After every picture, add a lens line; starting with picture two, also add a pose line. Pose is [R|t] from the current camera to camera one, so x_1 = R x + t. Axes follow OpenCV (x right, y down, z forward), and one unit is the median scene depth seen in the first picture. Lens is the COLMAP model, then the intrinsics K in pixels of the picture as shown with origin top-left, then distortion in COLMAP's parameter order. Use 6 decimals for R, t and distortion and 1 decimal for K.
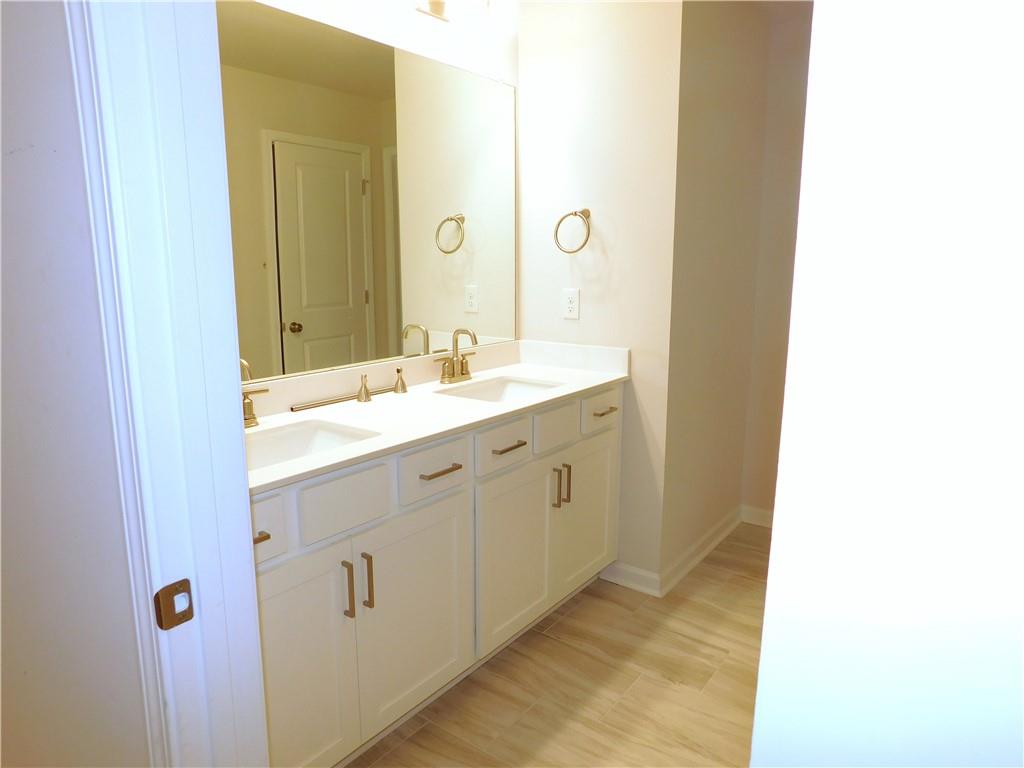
lens RADIAL K [[685.2, 0, 512.0], [0, 685.2, 384.0], [0, 0, 1]] dist [-0.052431, 0.050293]
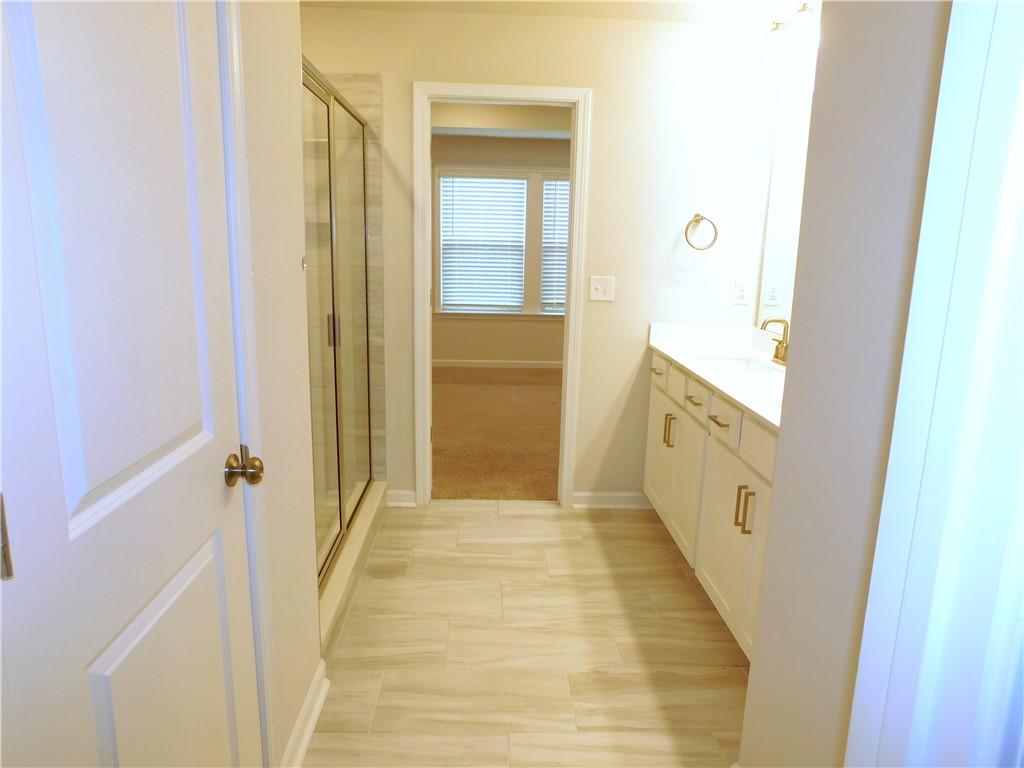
lens RADIAL K [[685.2, 0, 512.0], [0, 685.2, 384.0], [0, 0, 1]] dist [-0.052431, 0.050293]
pose [[-0.783345, 0.099583, -0.613558, 0.929589], [-0.144547, 0.930839, 0.335626, -0.287842], [0.604546, 0.351599, -0.714774, 1.527196]]
